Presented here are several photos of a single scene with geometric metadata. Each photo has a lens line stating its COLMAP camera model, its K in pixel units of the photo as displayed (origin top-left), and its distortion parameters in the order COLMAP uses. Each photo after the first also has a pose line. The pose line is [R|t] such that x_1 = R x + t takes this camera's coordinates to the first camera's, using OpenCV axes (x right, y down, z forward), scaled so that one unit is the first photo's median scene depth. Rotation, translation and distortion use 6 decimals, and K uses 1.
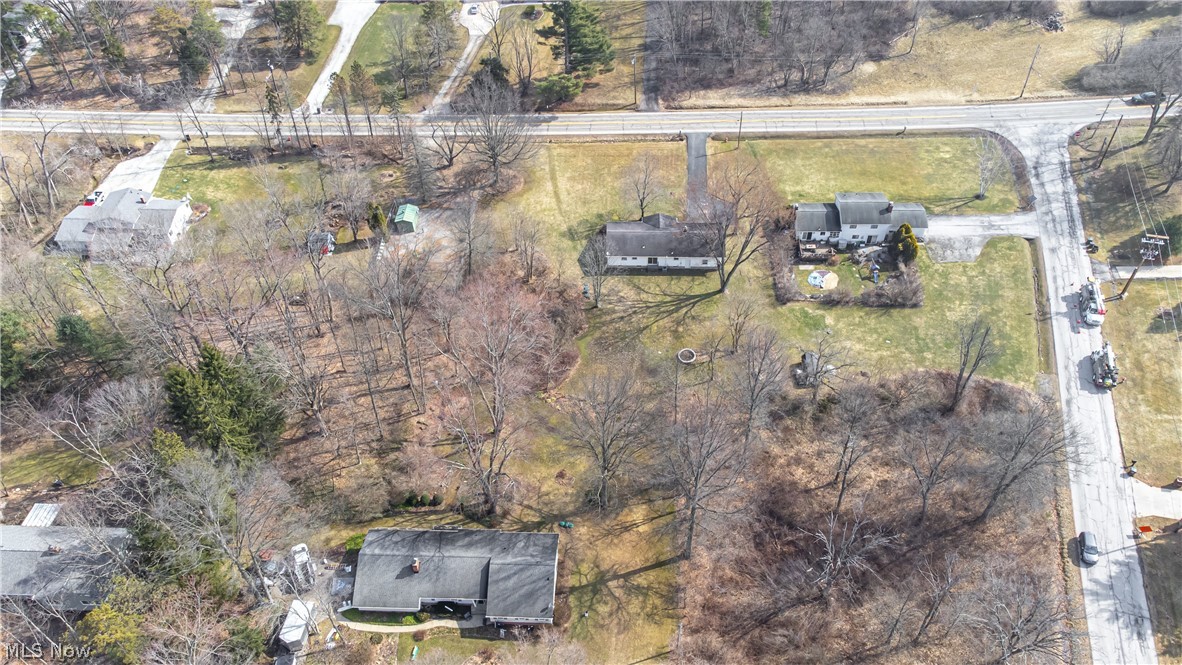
lens RADIAL K [[914.0, 0, 595.3], [0, 914.0, 331.9], [0, 0, 1]] dist [0.035646, 0.007387]
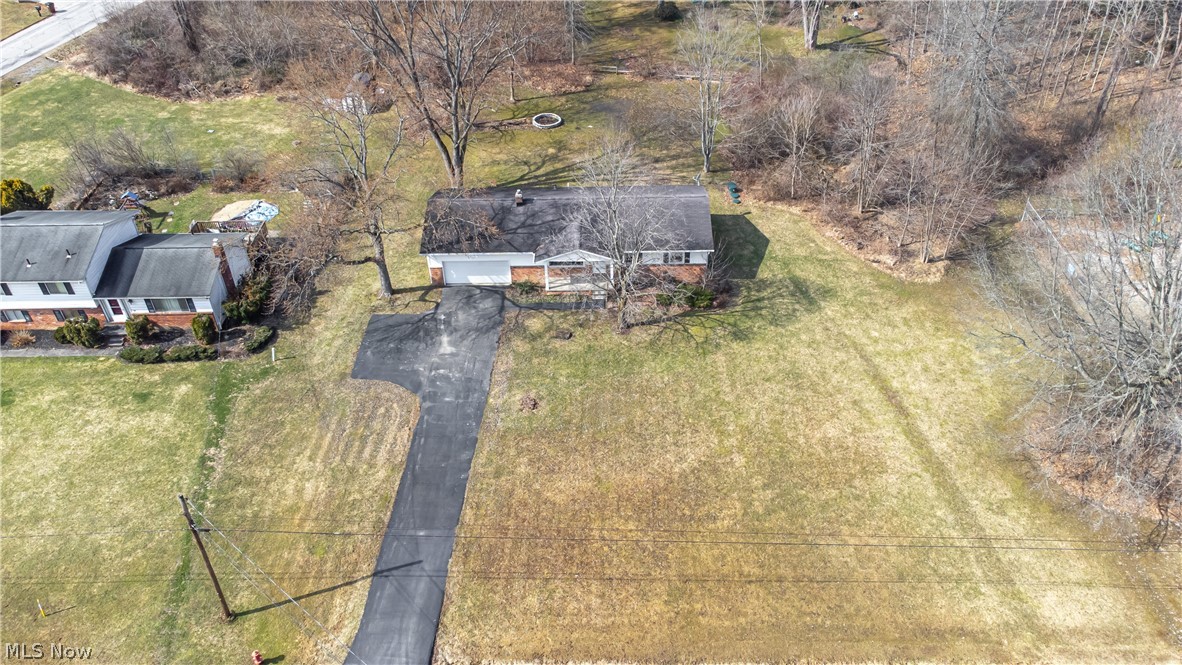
lens RADIAL K [[914.0, 0, 588.6], [0, 914.0, 330.3], [0, 0, 1]] dist [0.035646, 0.007387]
pose [[-0.998885, 0.044807, 0.014875, 0.063567], [0.020103, 0.118567, 0.992743, -0.518089], [0.042718, 0.991935, -0.119335, 1.110563]]
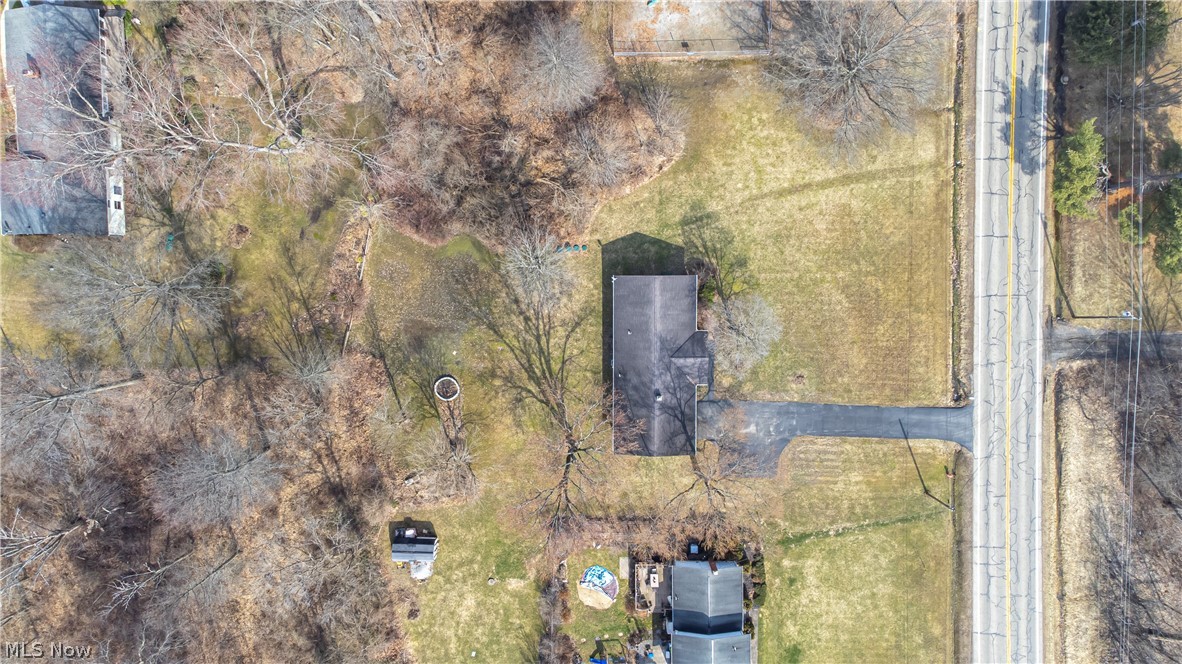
lens RADIAL K [[914.0, 0, 592.4], [0, 914.0, 329.1], [0, 0, 1]] dist [0.035646, 0.007387]
pose [[0.036162, 0.995662, 0.085729, -0.007358], [-0.702009, -0.035746, 0.711271, -0.536811], [0.711250, -0.085903, 0.697671, 0.519785]]
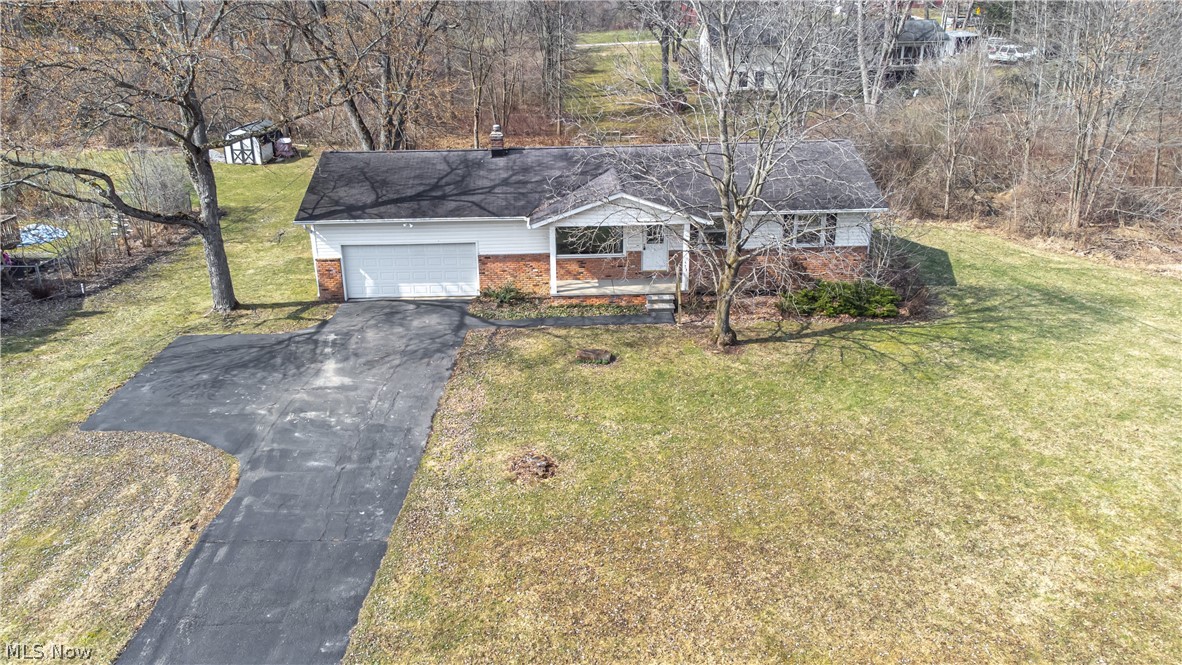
lens RADIAL K [[914.0, 0, 578.0], [0, 914.0, 311.7], [0, 0, 1]] dist [0.035646, 0.007387]
pose [[-0.997929, 0.040052, -0.050343, 0.091973], [-0.028348, 0.428716, 0.902994, -0.296517], [0.057749, 0.902551, -0.426693, 1.132397]]
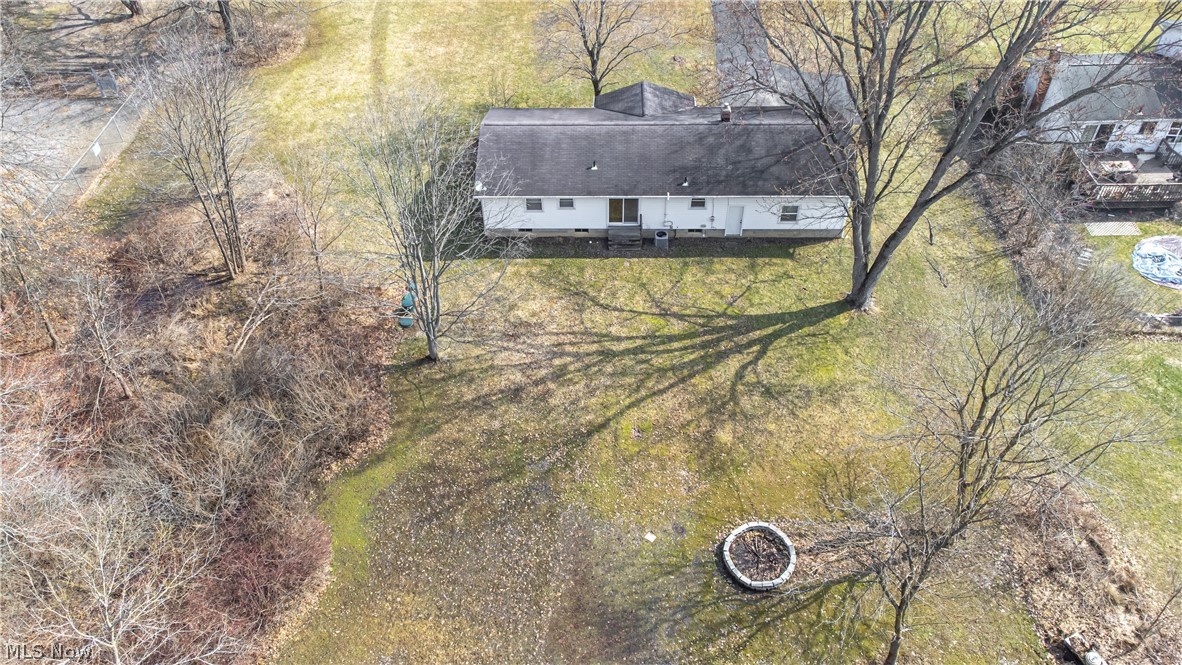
lens RADIAL K [[914.0, 0, 579.7], [0, 914.0, 337.2], [0, 0, 1]] dist [0.035646, 0.007387]
pose [[0.999975, -0.004447, -0.005457, 0.048768], [0.004144, 0.998516, -0.054303, -0.016576], [0.005690, 0.054279, 0.998510, 0.683411]]
